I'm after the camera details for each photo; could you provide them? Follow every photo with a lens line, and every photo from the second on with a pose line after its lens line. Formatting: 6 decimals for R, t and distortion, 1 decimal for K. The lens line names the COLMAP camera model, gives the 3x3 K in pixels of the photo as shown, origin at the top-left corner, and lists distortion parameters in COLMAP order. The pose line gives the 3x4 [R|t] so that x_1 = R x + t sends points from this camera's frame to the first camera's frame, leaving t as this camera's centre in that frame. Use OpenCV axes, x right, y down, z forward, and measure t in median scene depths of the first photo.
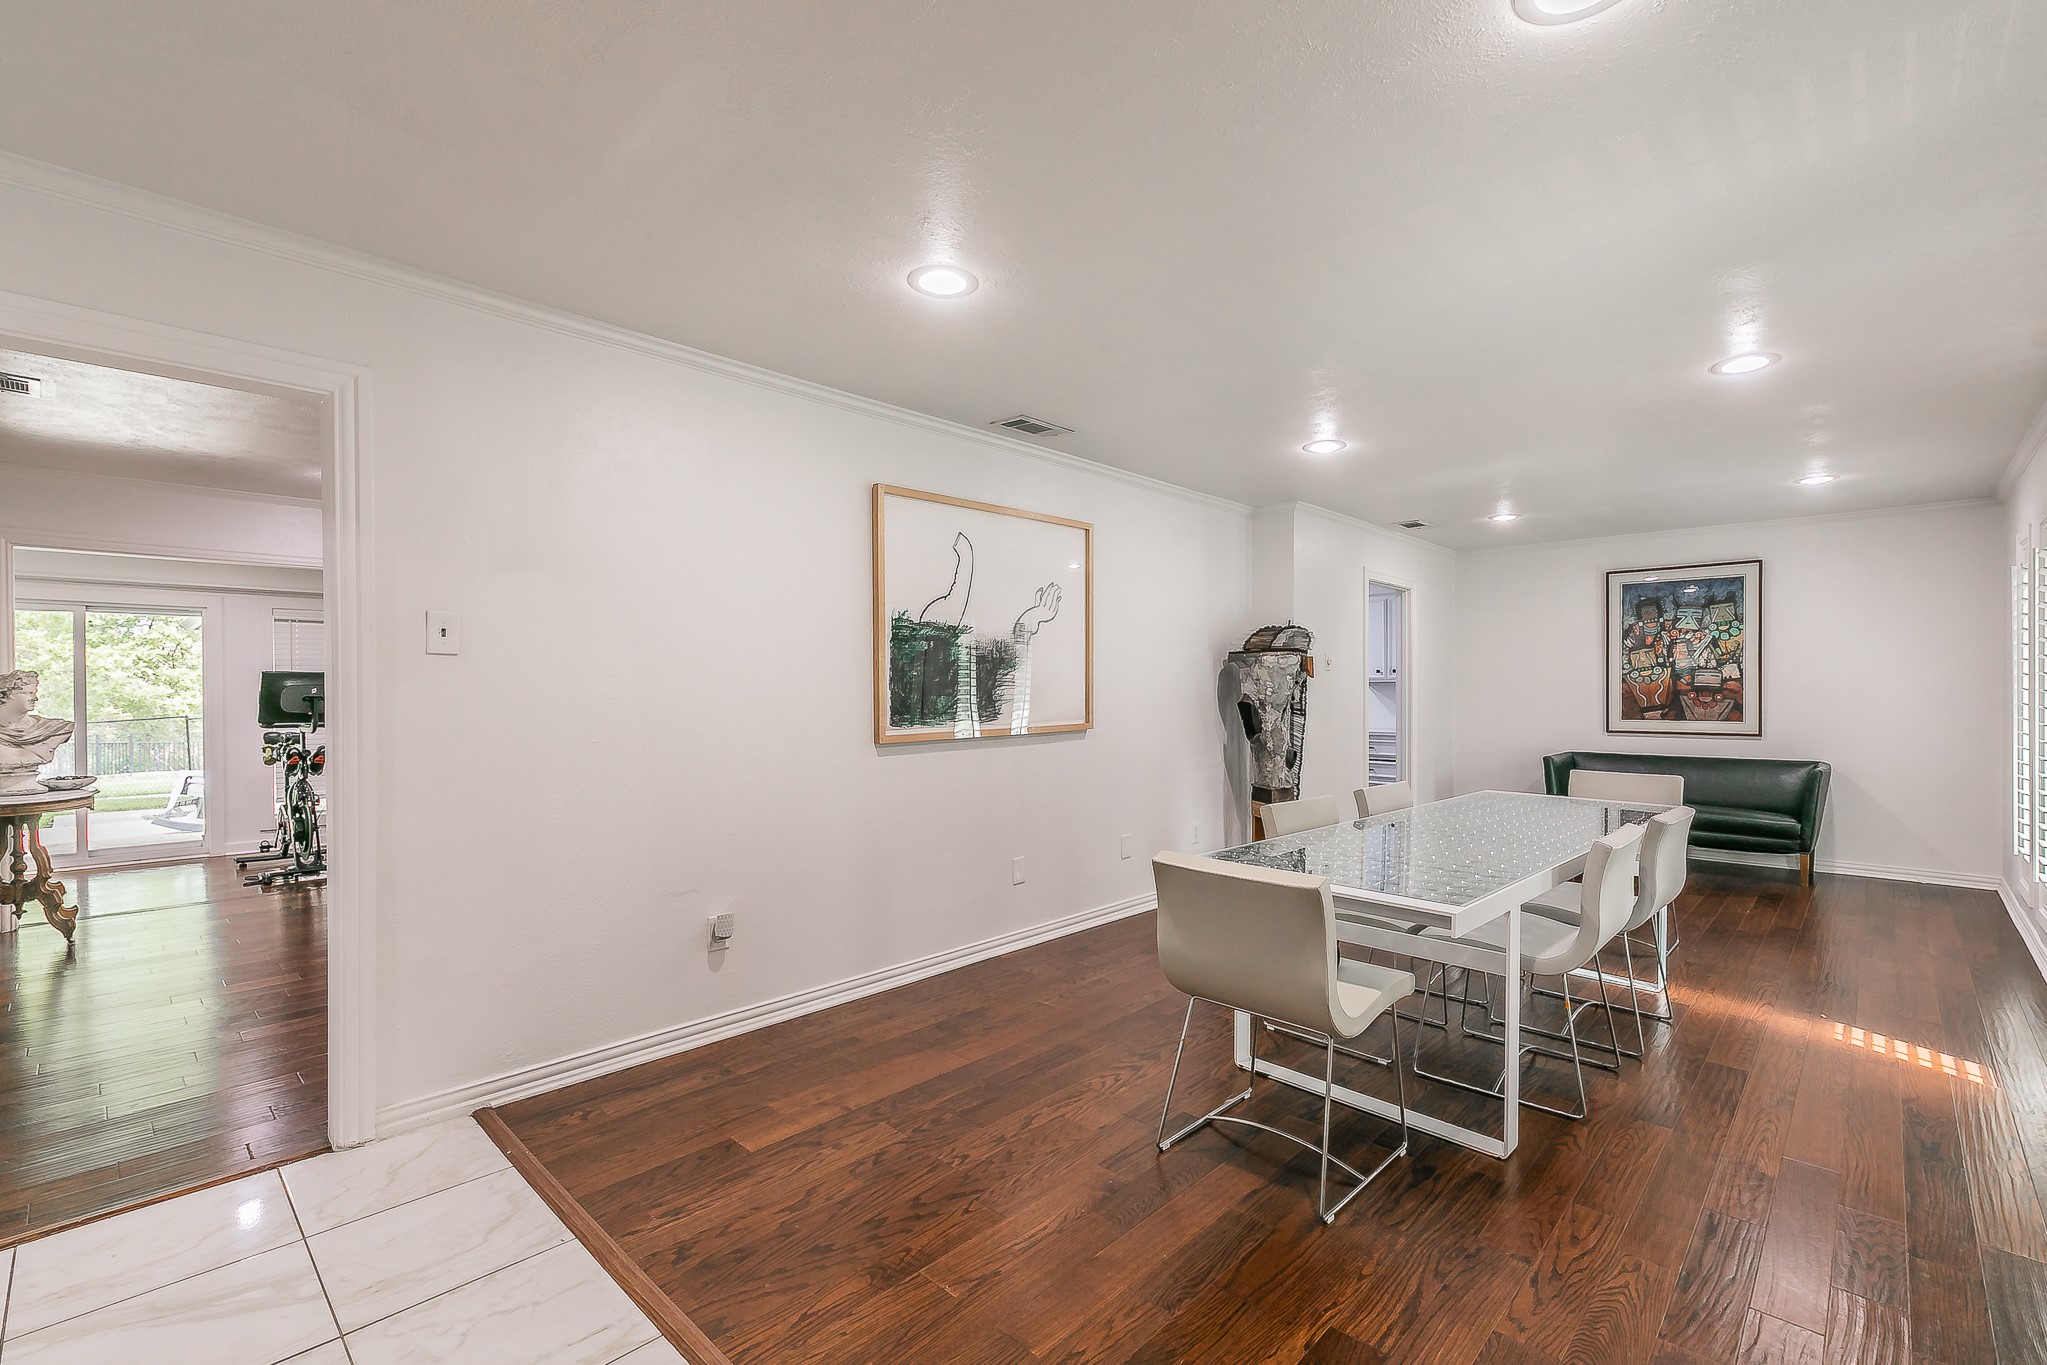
lens RADIAL K [[880.4, 0, 1043.0], [0, 880.4, 685.7], [0, 0, 1]] dist [-0.001124, -0.000159]
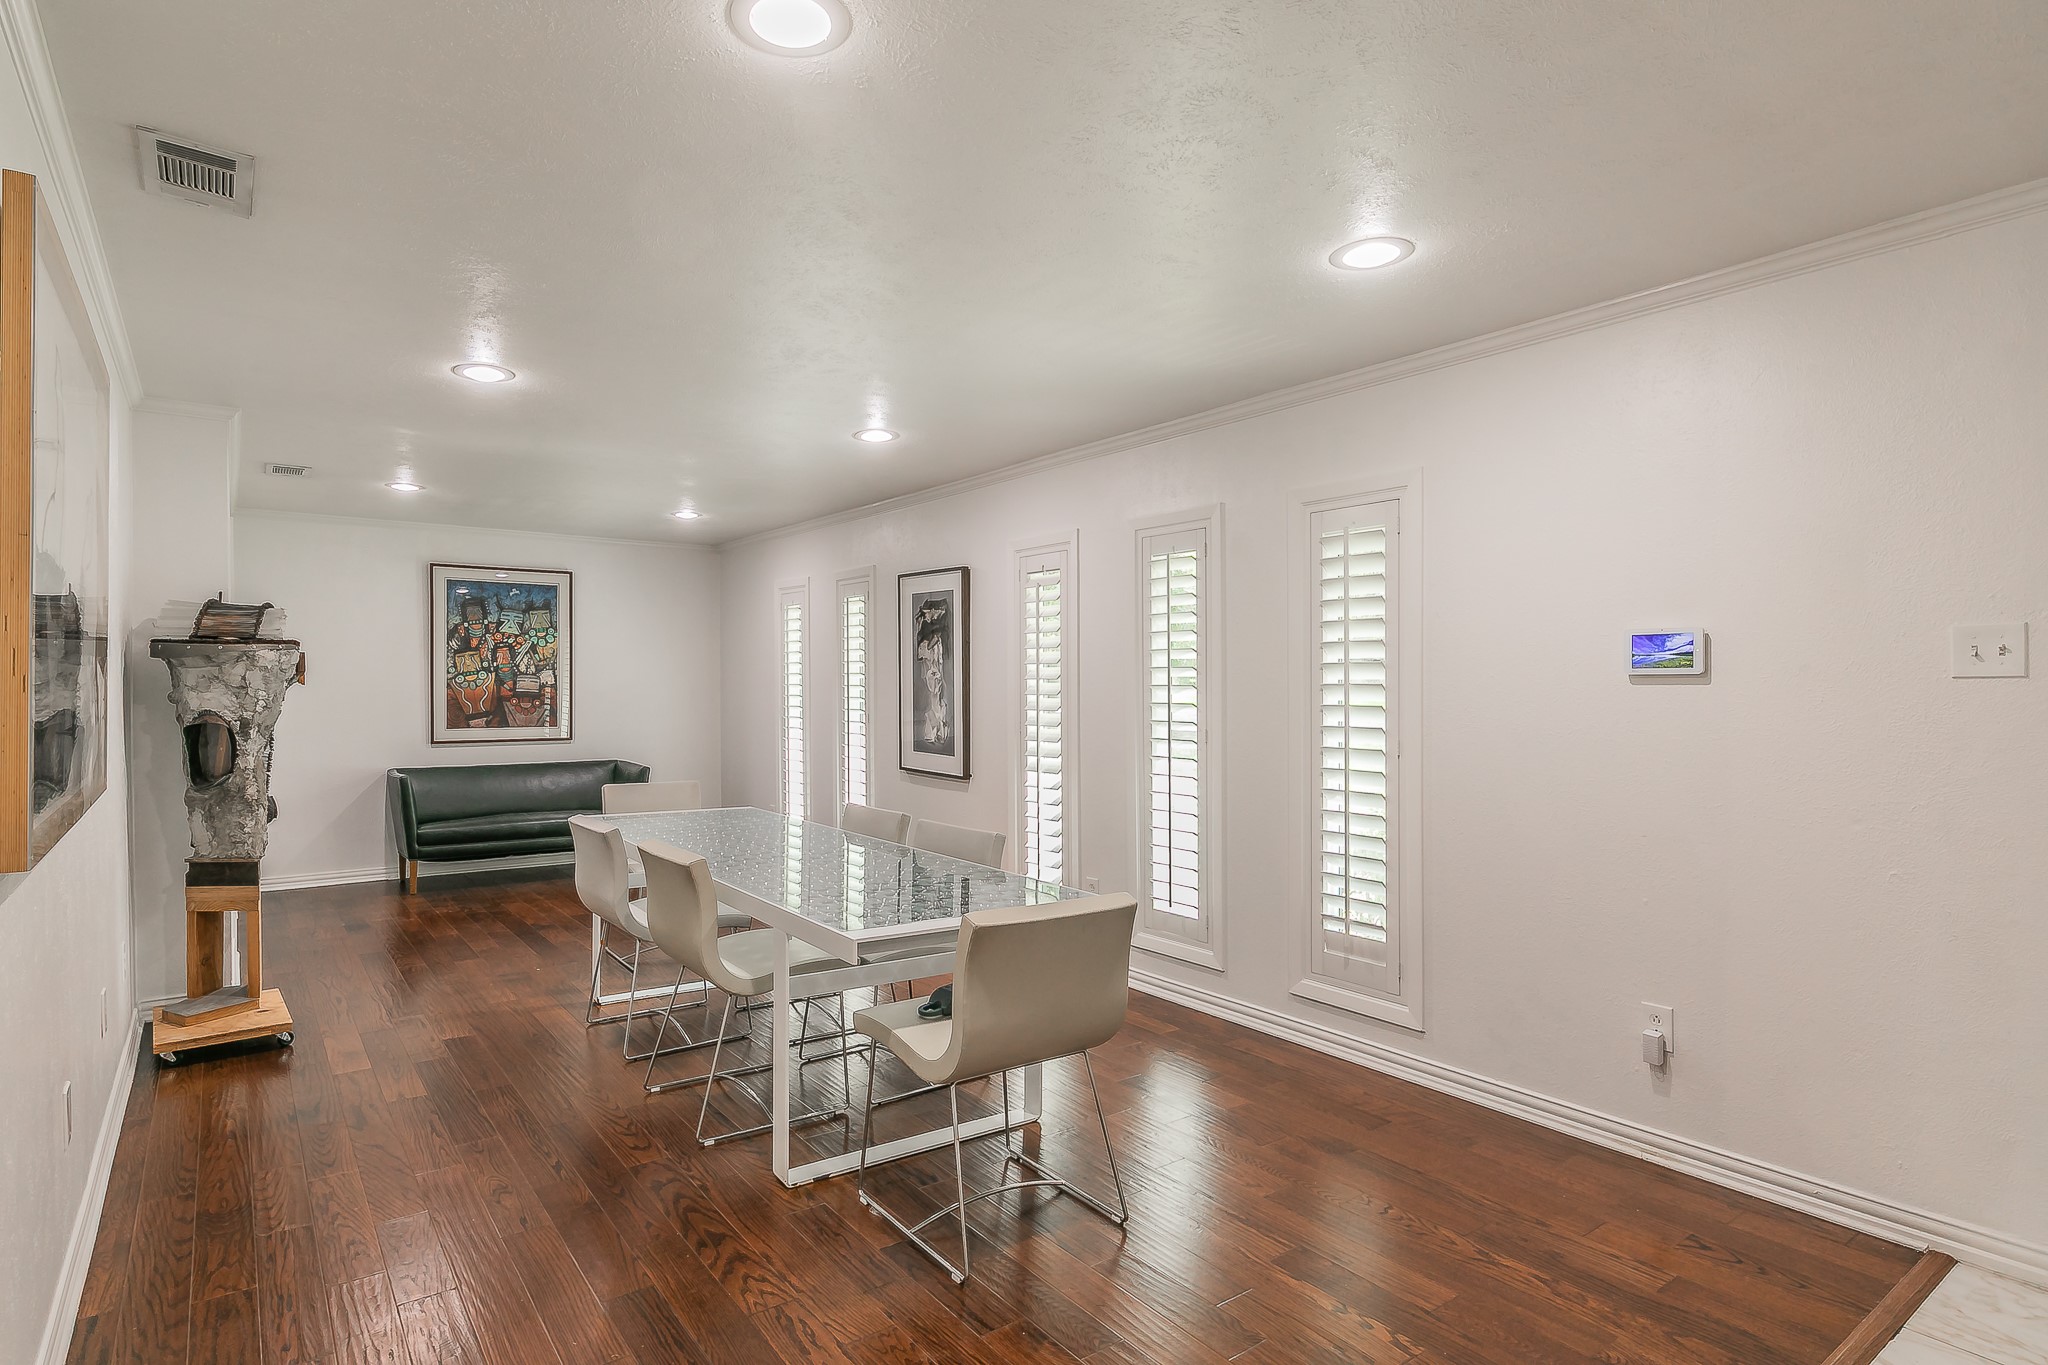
lens RADIAL K [[986.7, 0, 1024.0], [0, 986.7, 682.5], [0, 0, 1]] dist [-0.001446, -0.000293]
pose [[0.207520, 0.008474, 0.978194, -0.216659], [-0.007281, 0.999948, -0.007118, -0.006352], [-0.978204, -0.005645, 0.207571, 0.217493]]
